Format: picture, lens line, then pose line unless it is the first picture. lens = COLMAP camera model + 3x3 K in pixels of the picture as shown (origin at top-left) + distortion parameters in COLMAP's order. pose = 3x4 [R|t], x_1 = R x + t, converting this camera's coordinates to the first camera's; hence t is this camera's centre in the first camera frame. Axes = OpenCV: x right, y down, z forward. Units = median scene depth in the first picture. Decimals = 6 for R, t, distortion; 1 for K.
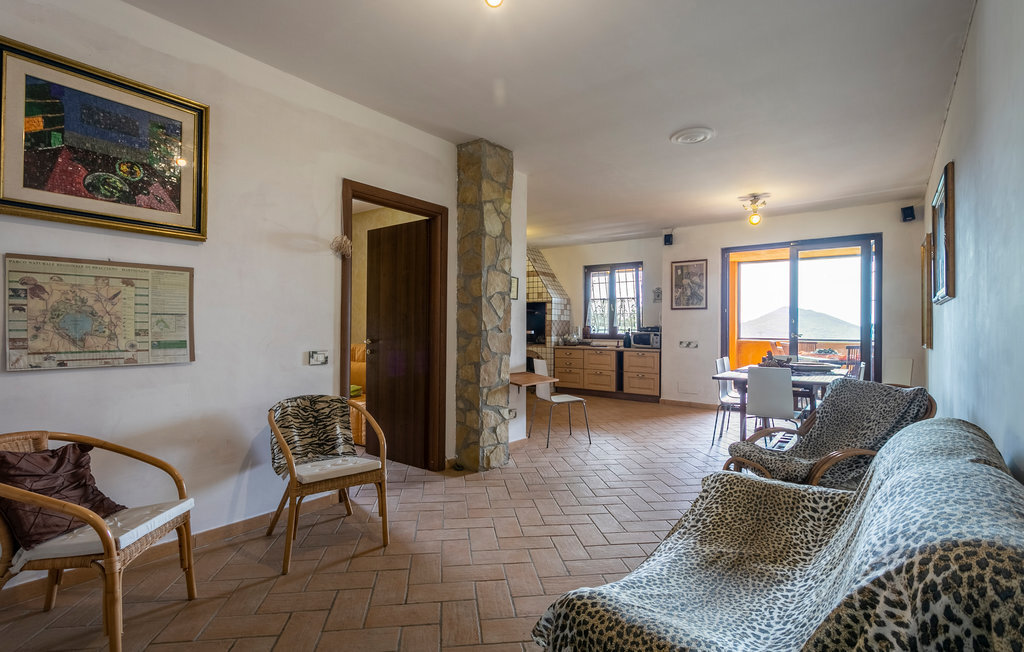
lens RADIAL K [[486.4, 0, 509.2], [0, 486.4, 325.2], [0, 0, 1]] dist [0.000659, 0.001928]
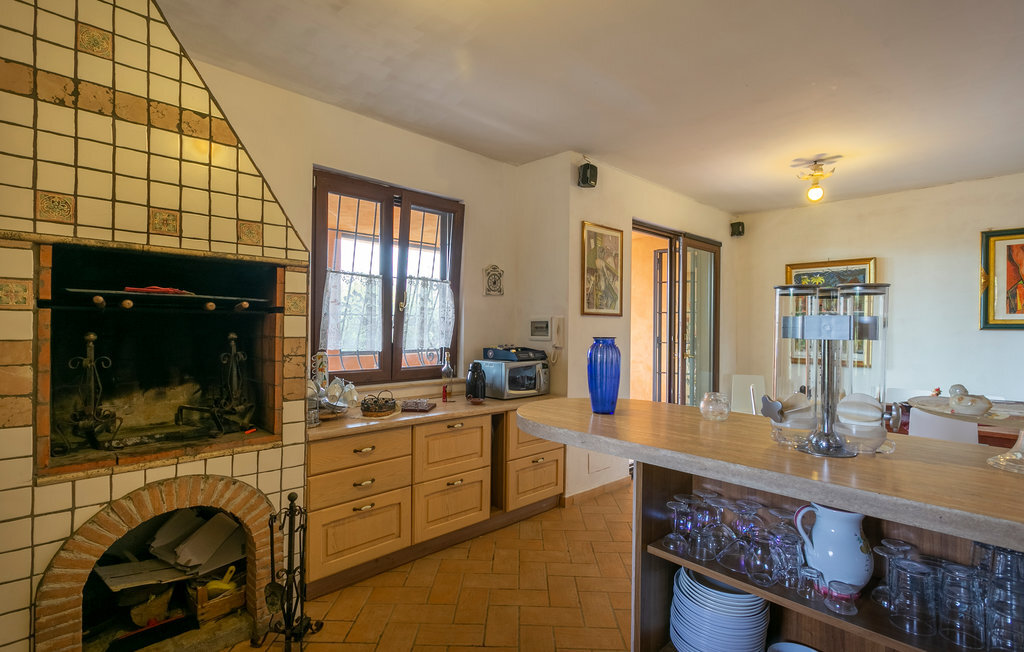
lens RADIAL K [[486.4, 0, 509.2], [0, 486.4, 325.2], [0, 0, 1]] dist [0.000659, 0.001928]
pose [[0.159549, -0.003469, 0.987184, -0.165405], [-0.017274, 0.999831, 0.006305, -0.021530], [-0.987039, -0.018058, 0.159462, 0.919379]]
